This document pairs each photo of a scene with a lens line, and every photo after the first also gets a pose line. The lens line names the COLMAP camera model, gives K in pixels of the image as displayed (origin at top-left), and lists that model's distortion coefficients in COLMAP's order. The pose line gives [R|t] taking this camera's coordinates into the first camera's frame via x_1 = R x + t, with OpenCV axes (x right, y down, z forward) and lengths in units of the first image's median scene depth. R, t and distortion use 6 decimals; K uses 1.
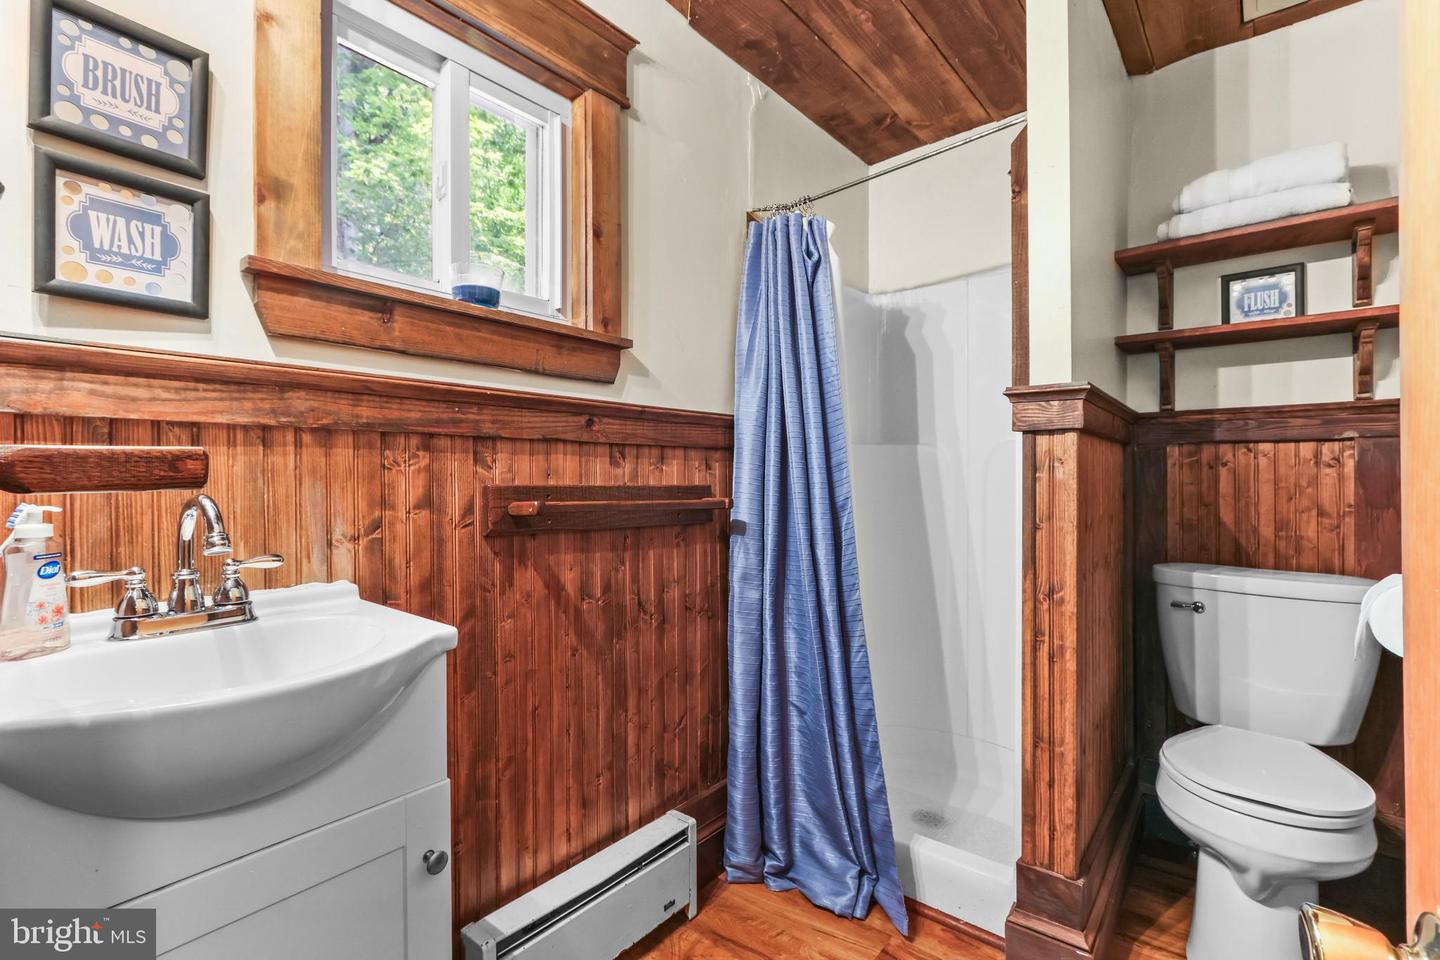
lens RADIAL K [[661.5, 0, 714.3], [0, 661.5, 478.5], [0, 0, 1]] dist [-0.000170, -0.000228]
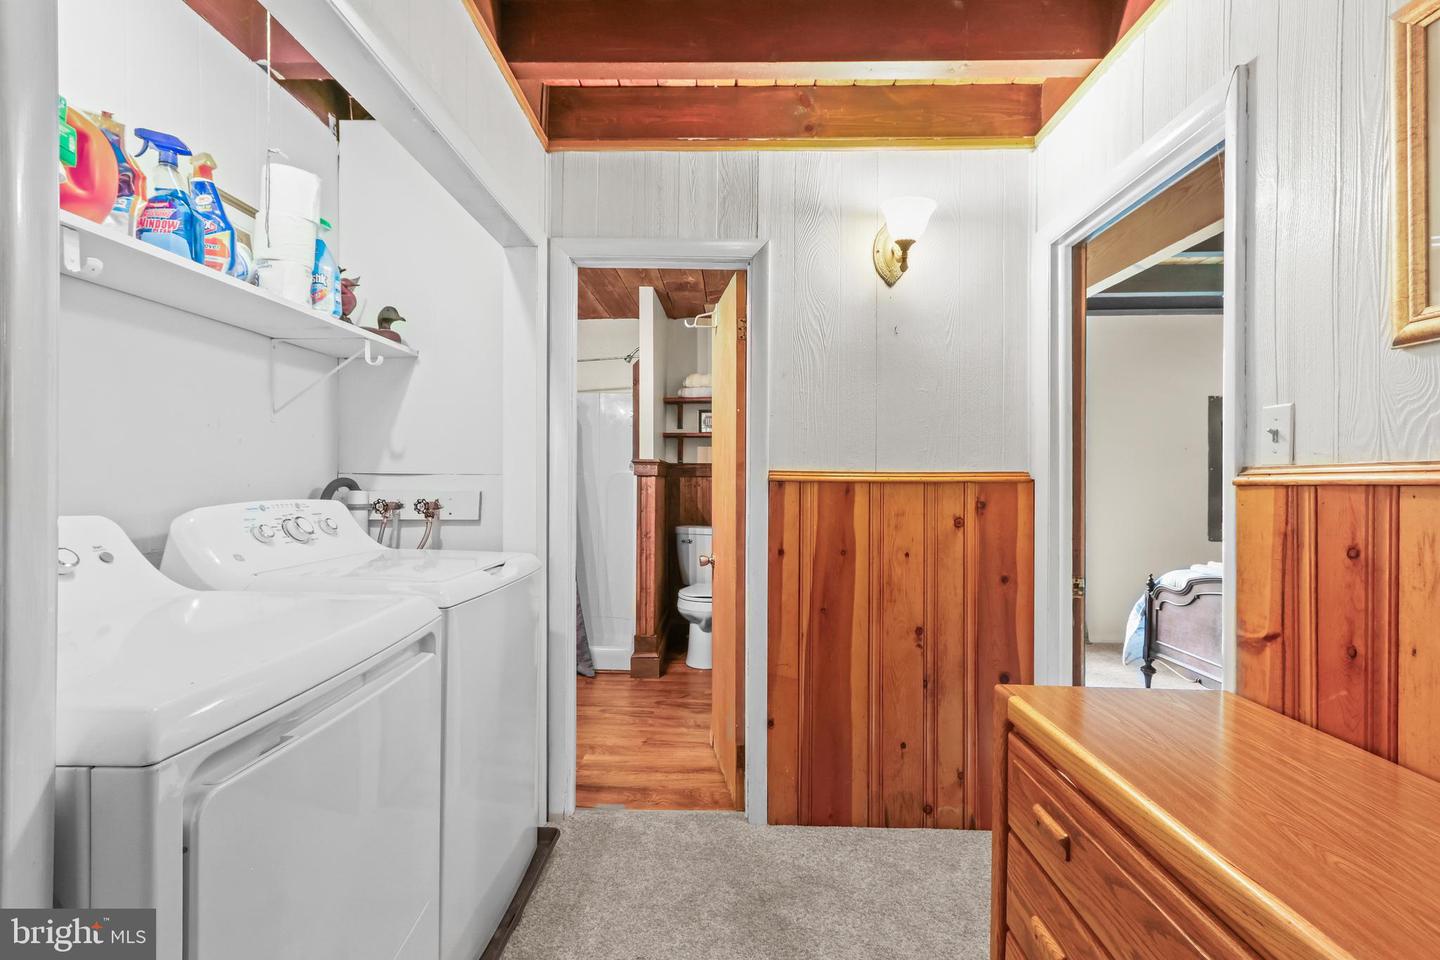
lens RADIAL K [[661.5, 0, 719.7], [0, 661.5, 480.4], [0, 0, 1]] dist [-0.000170, -0.000228]
pose [[0.783420, 0.005691, 0.621466, -0.880853], [-0.006822, 0.999977, -0.000558, -0.048853], [-0.621455, -0.003803, 0.783441, -1.228070]]
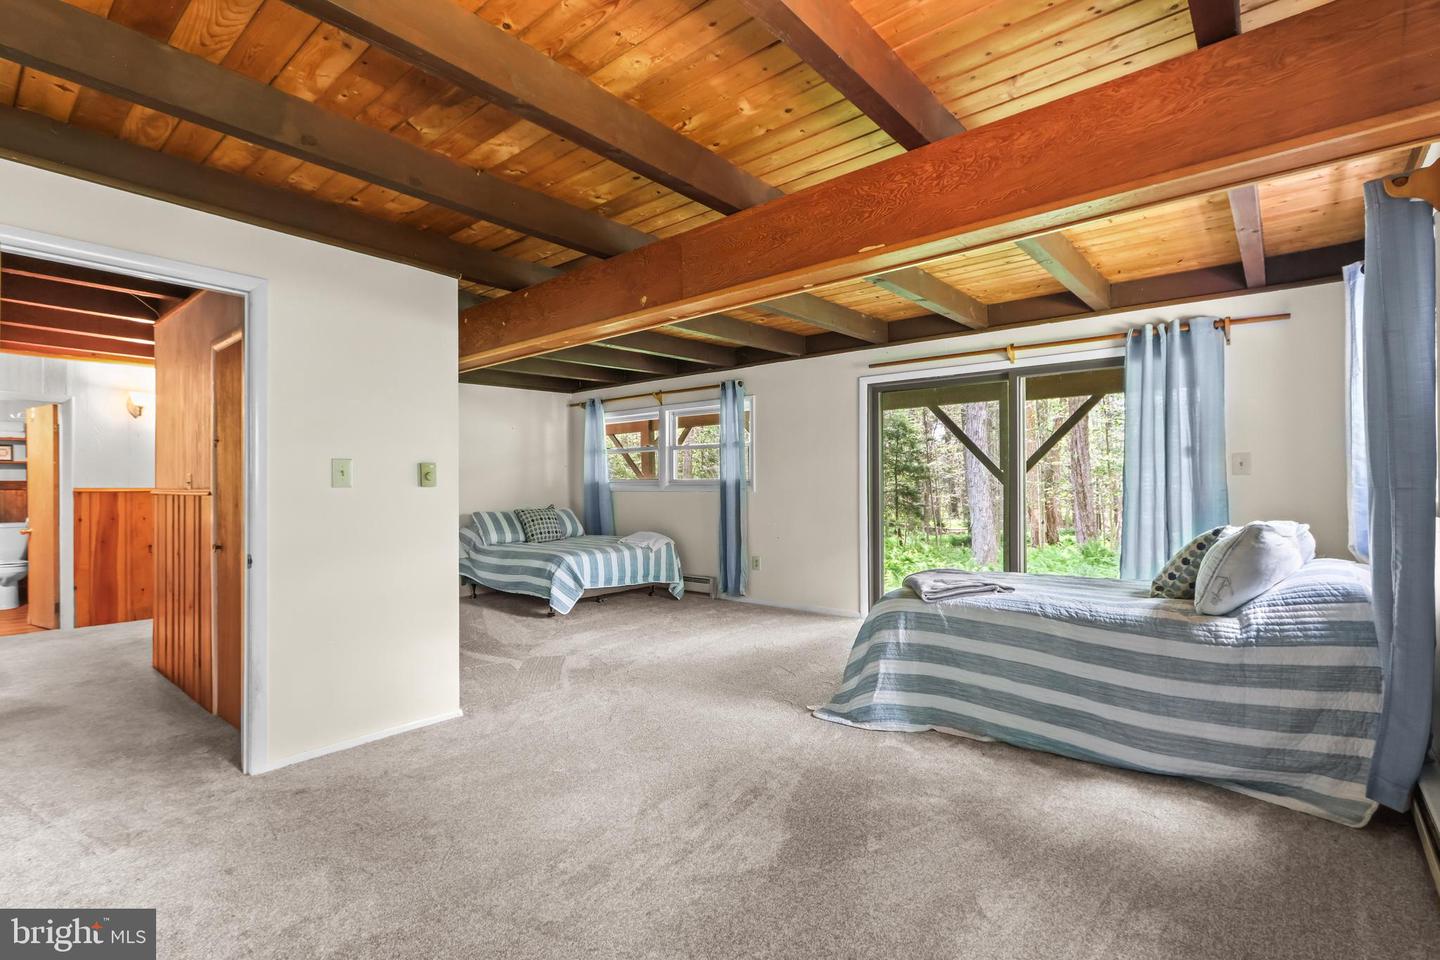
lens RADIAL K [[661.5, 0, 716.2], [0, 661.5, 483.3], [0, 0, 1]] dist [-0.000170, -0.000228]
pose [[0.007633, -0.000197, 0.999971, -5.449850], [0.000919, 1.000000, 0.000190, -0.131207], [-0.999970, 0.000918, 0.007633, -5.574297]]
